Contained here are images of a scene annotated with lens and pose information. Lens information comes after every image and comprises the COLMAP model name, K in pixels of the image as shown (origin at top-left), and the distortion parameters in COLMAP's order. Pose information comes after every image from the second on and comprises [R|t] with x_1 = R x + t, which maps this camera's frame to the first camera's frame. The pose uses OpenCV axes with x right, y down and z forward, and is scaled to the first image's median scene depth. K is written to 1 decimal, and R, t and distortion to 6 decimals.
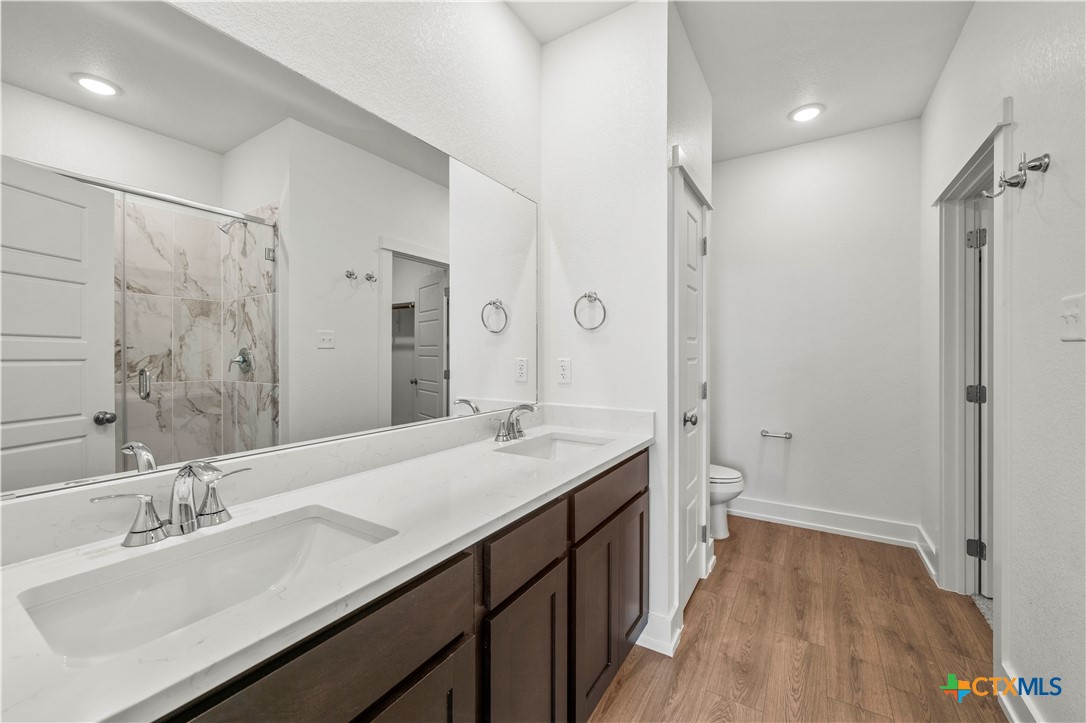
lens RADIAL K [[426.6, 0, 553.2], [0, 426.6, 360.5], [0, 0, 1]] dist [-0.001502, 0.000249]
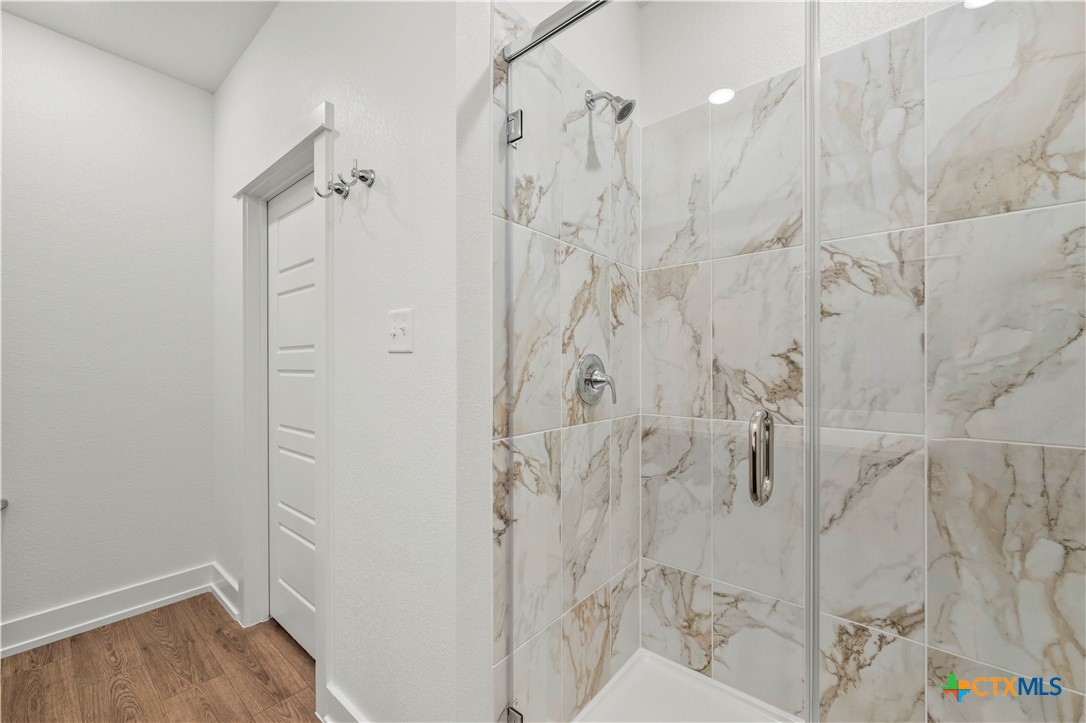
lens RADIAL K [[426.6, 0, 550.9], [0, 426.6, 366.3], [0, 0, 1]] dist [-0.001502, 0.000249]
pose [[0.138582, 0.003780, 0.990344, 0.114491], [0.009860, 0.999938, -0.005197, -0.001494], [-0.990302, 0.010485, 0.138536, 0.244419]]
